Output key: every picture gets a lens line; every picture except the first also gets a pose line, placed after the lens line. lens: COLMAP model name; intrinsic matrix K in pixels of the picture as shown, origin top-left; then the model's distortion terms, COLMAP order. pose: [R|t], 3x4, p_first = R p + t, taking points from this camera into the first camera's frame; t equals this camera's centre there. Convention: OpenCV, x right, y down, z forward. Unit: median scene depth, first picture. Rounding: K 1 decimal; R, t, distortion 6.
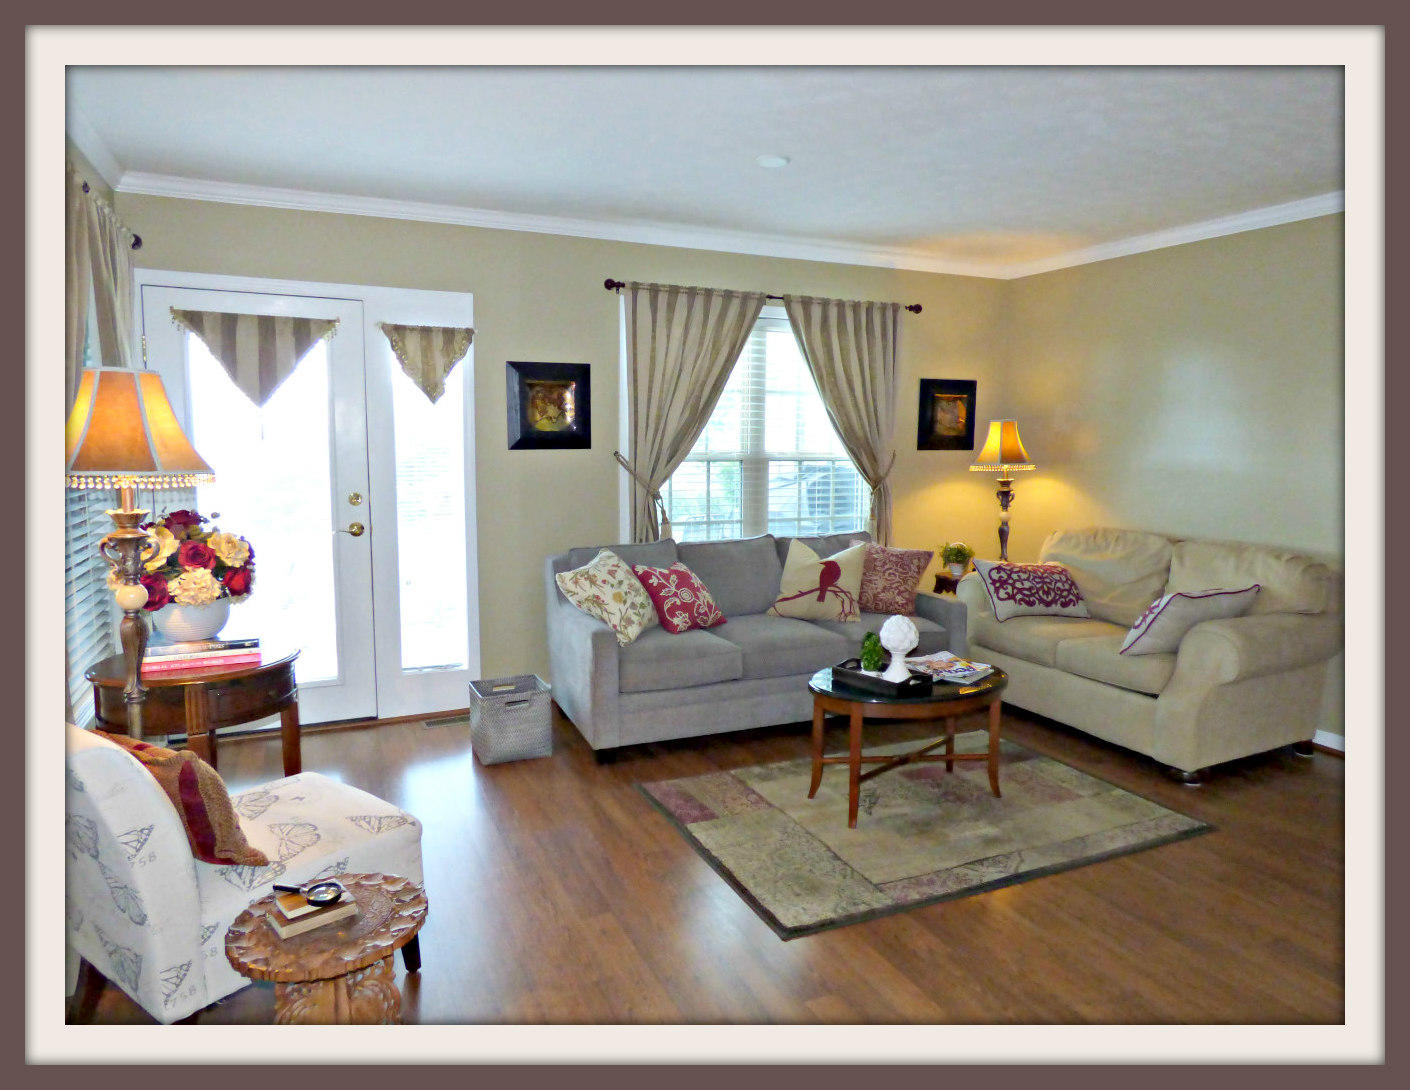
lens RADIAL K [[894.1, 0, 705.0], [0, 894.1, 545.0], [0, 0, 1]] dist [-0.006724, -0.001058]
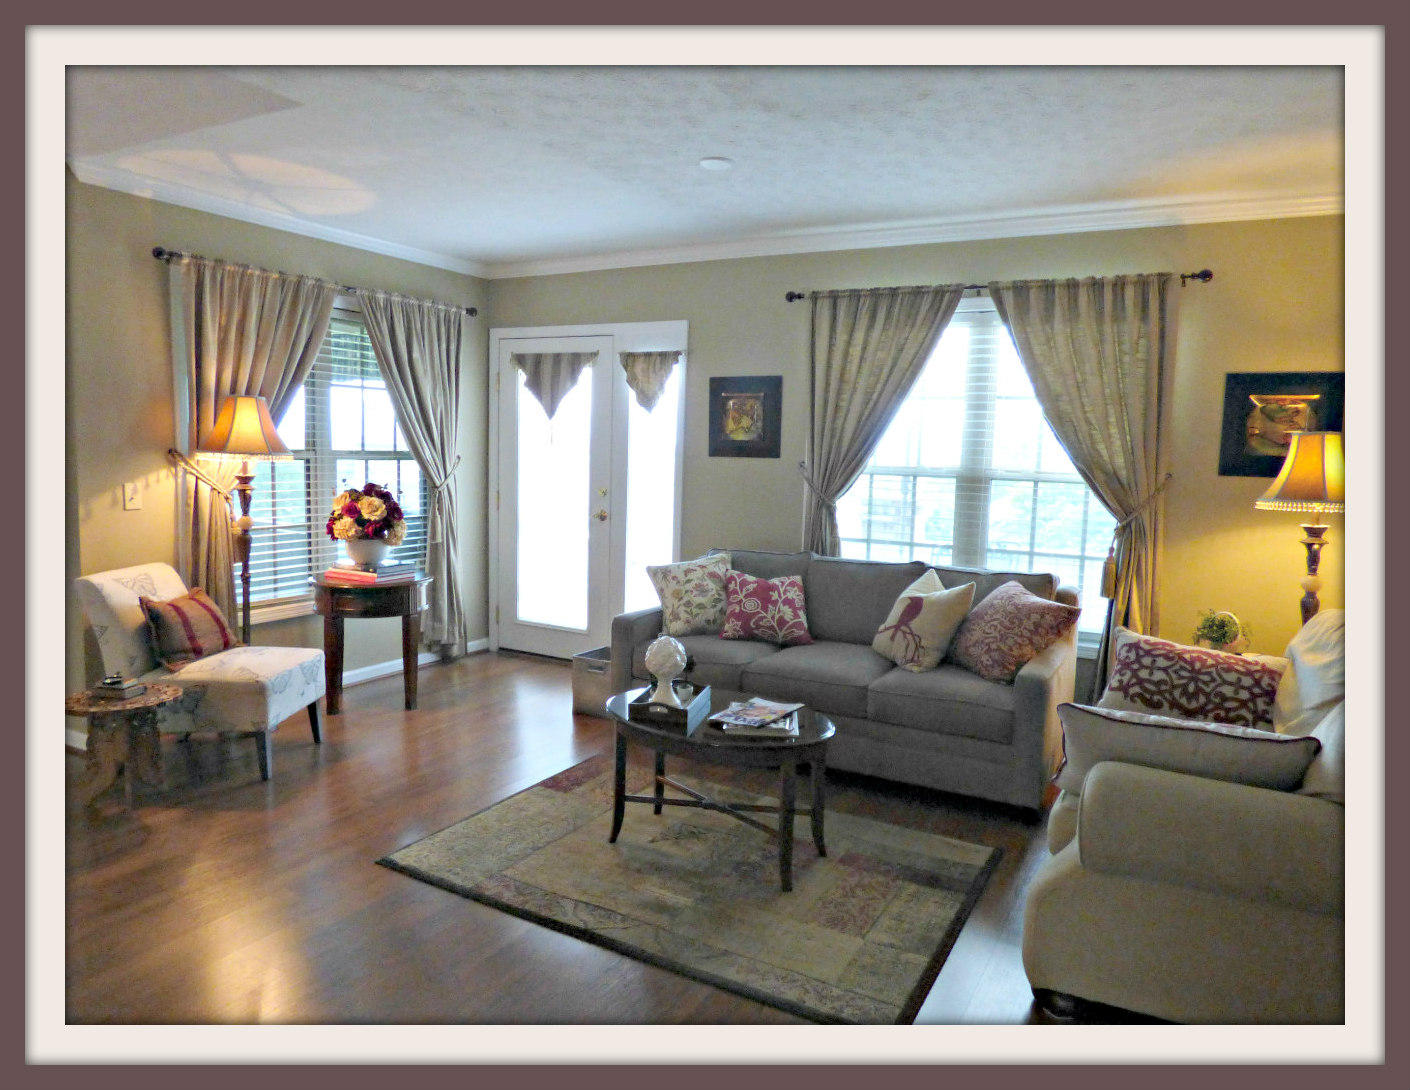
lens RADIAL K [[893.0, 0, 705.0], [0, 893.0, 545.0], [0, 0, 1]] dist [-0.033141, 0.000857]
pose [[0.604827, 0.100618, -0.789975, 0.655453], [-0.118090, 0.992351, 0.035981, -0.035813], [0.787553, 0.071526, 0.612082, 0.316681]]
